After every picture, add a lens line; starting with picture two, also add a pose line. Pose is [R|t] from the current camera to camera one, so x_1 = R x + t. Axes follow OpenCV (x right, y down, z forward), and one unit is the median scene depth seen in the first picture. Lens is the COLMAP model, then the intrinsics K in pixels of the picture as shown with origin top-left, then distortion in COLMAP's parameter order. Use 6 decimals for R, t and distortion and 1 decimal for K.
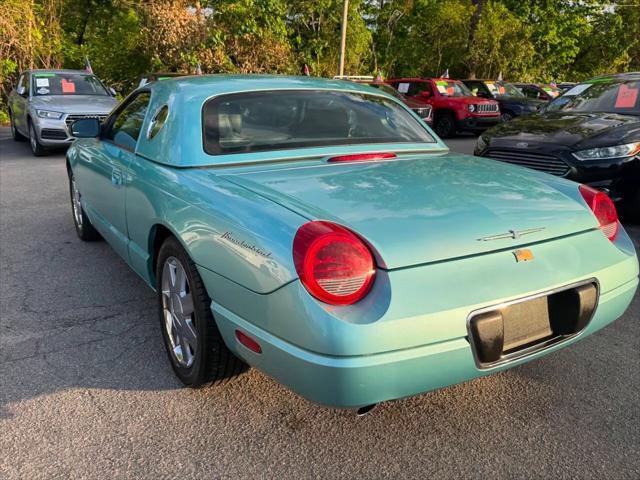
lens RADIAL K [[560.3, 0, 309.9], [0, 560.3, 240.0], [0, 0, 1]] dist [0.044245, -0.073473]
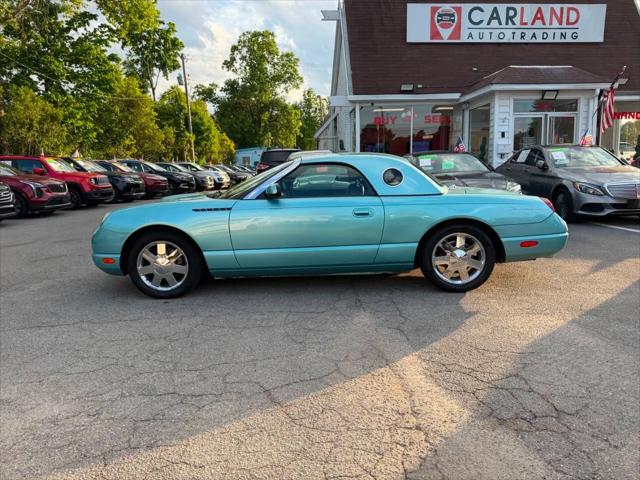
lens RADIAL K [[537.8, 0, 353.3], [0, 537.8, 239.3], [0, 0, 1]] dist [0.070185, -0.131141]
pose [[0.481167, -0.141622, 0.865114, -0.329482], [0.250317, 0.967973, 0.019237, -0.012627], [-0.840131, 0.207296, 0.501207, 0.043888]]
